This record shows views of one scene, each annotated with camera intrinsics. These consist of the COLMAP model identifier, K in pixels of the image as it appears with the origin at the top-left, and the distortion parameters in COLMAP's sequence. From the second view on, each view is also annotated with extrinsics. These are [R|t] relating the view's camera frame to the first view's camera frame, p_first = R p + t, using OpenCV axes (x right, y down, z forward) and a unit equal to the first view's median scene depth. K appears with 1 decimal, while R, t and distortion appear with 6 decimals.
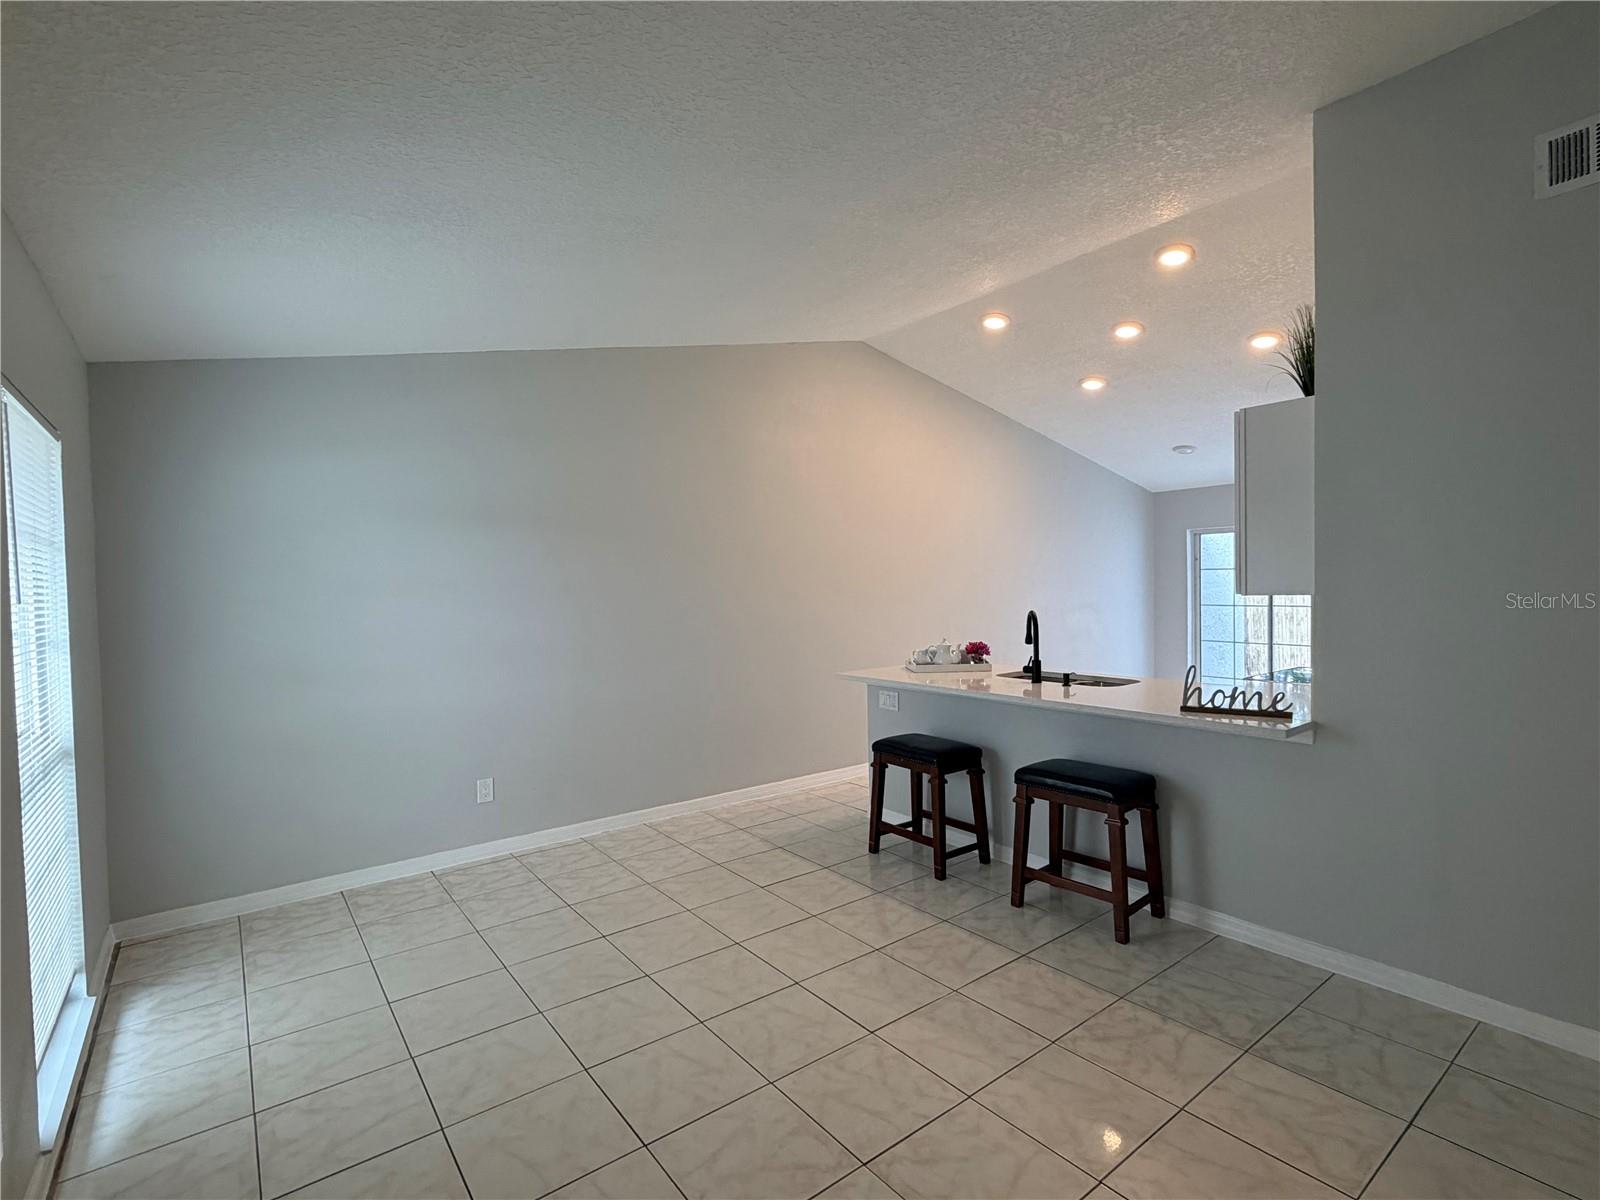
lens RADIAL K [[770.1, 0, 801.9], [0, 770.1, 599.1], [0, 0, 1]] dist [-0.003709, -0.000529]
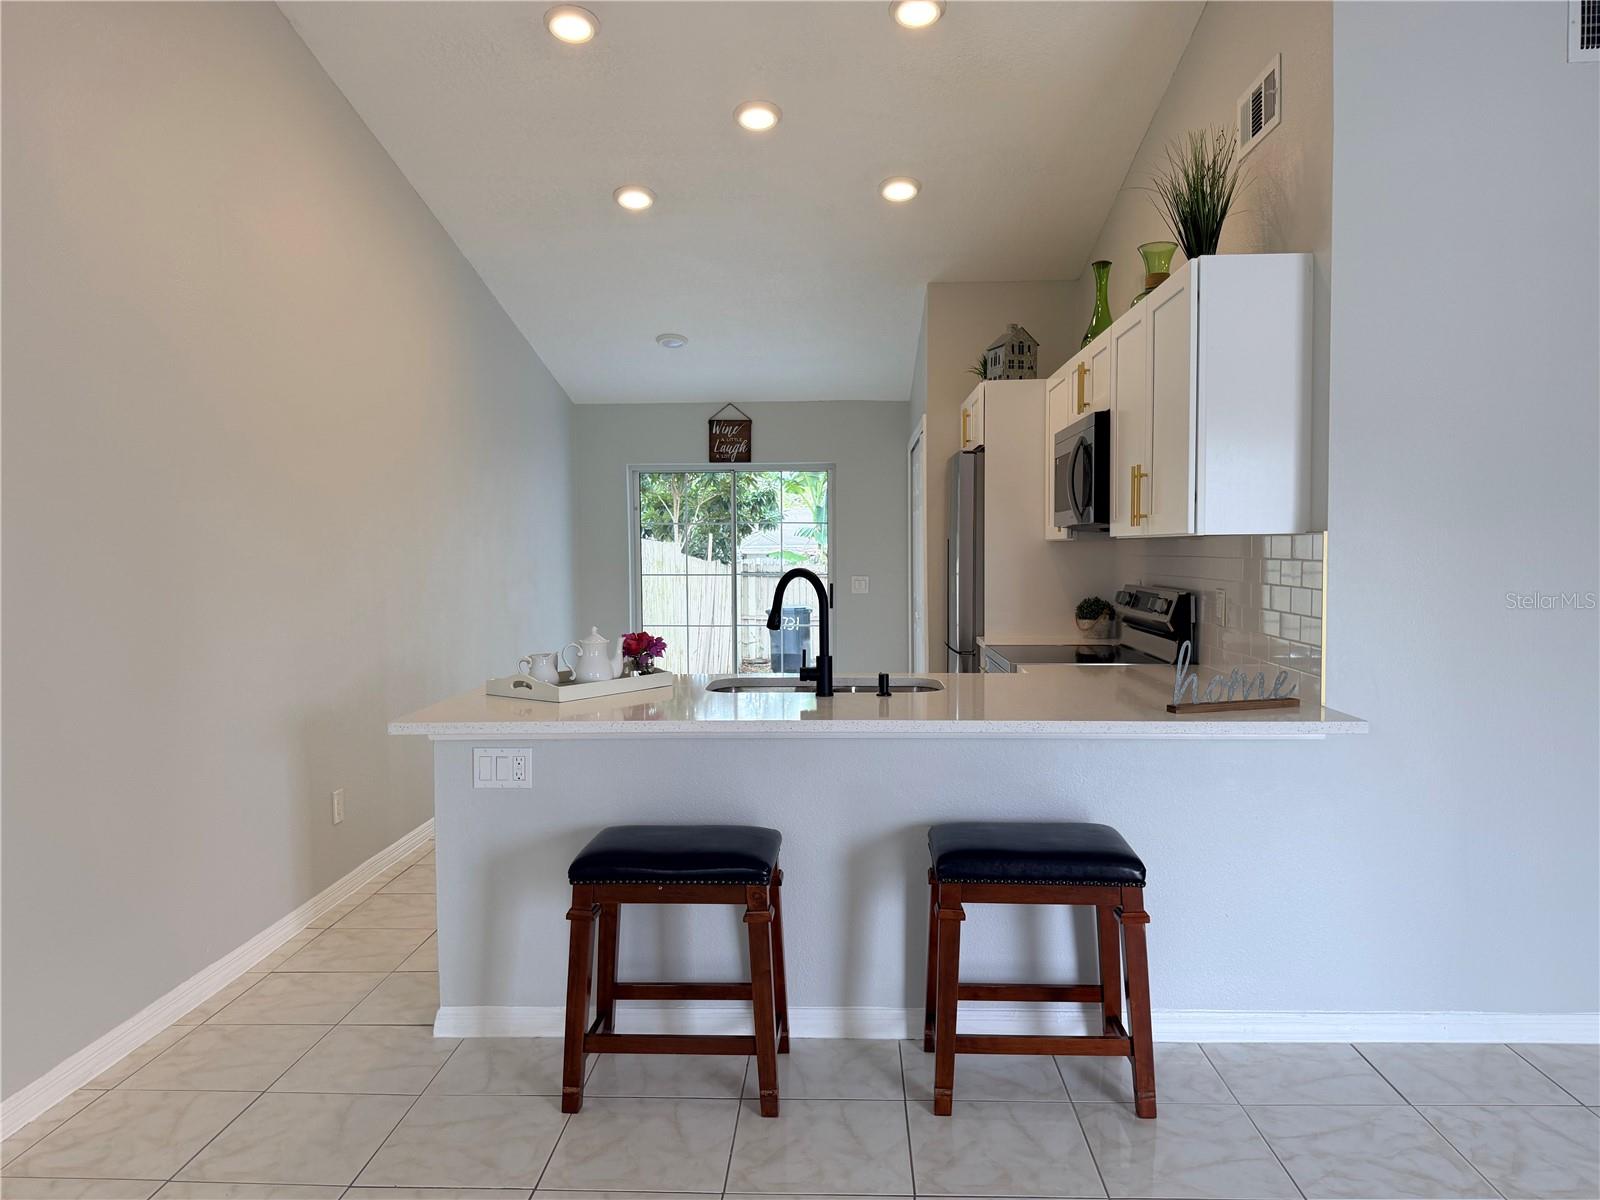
lens RADIAL K [[1118.6, 0, 790.5], [0, 1118.6, 598.4], [0, 0, 1]] dist [0.079642, -0.105440]
pose [[0.653805, -0.026658, 0.756193, -0.323072], [0.016071, 0.999643, 0.021346, 0.019374], [-0.756492, -0.001803, 0.654000, 0.485053]]
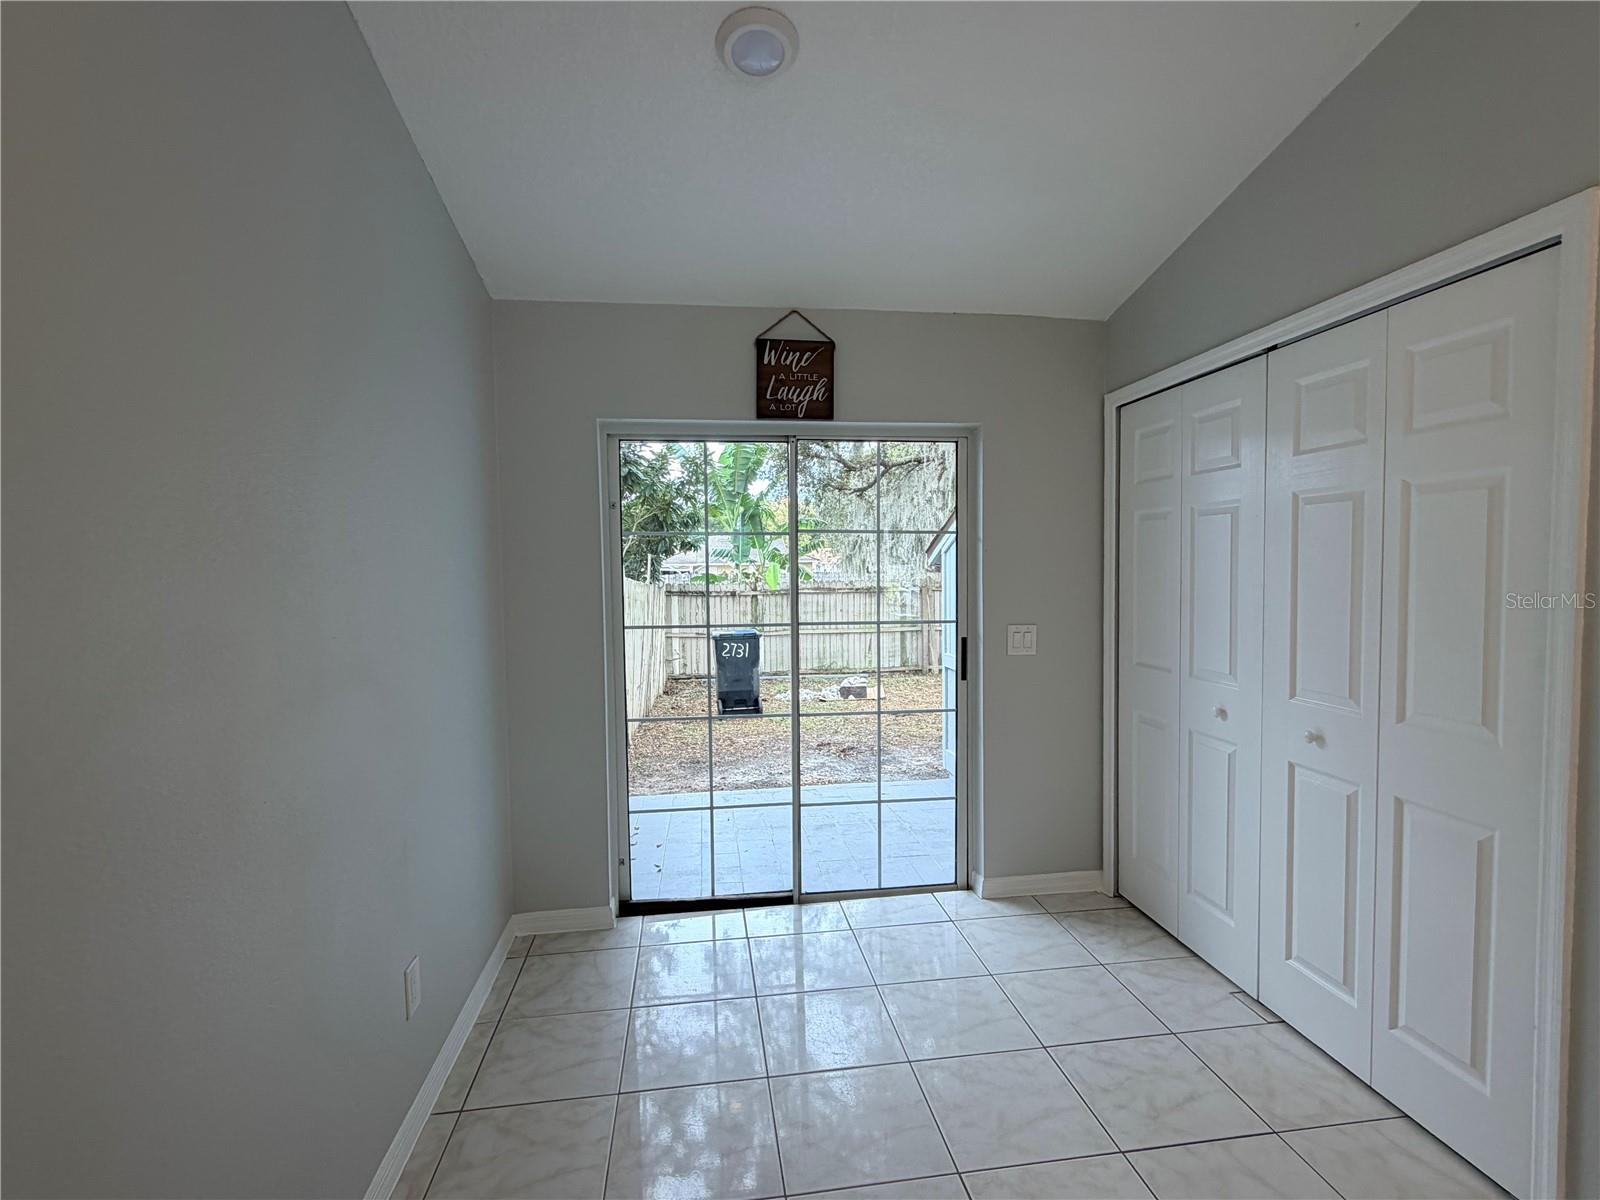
lens RADIAL K [[770.1, 0, 801.9], [0, 770.1, 599.1], [0, 0, 1]] dist [-0.003709, -0.000529]
pose [[0.500223, -0.032317, 0.865293, 0.475190], [0.023475, 0.999442, 0.023756, -0.025822], [-0.865578, 0.008430, 0.500703, 1.494446]]
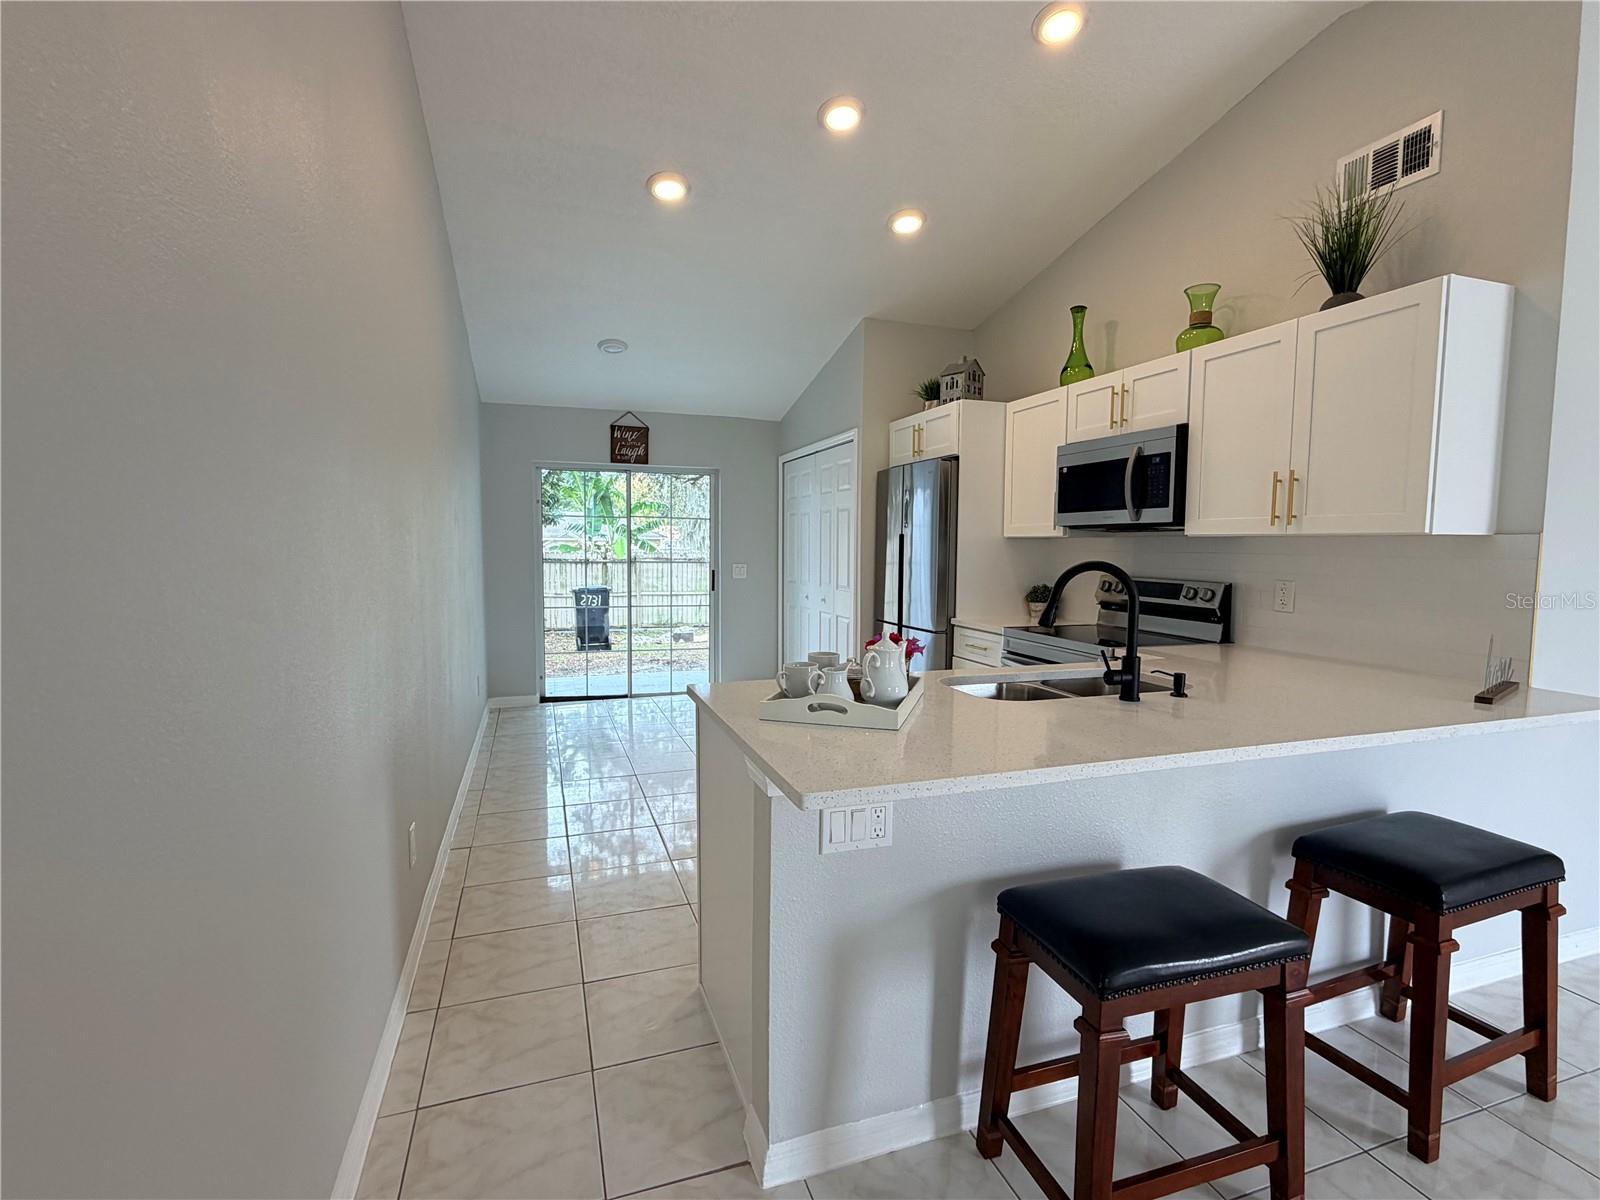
lens RADIAL K [[770.1, 0, 801.9], [0, 770.1, 599.1], [0, 0, 1]] dist [-0.003709, -0.000529]
pose [[0.325884, -0.053549, 0.943892, -0.252789], [0.007375, 0.998508, 0.054102, 0.010582], [-0.945381, -0.010670, 0.325792, 1.029359]]
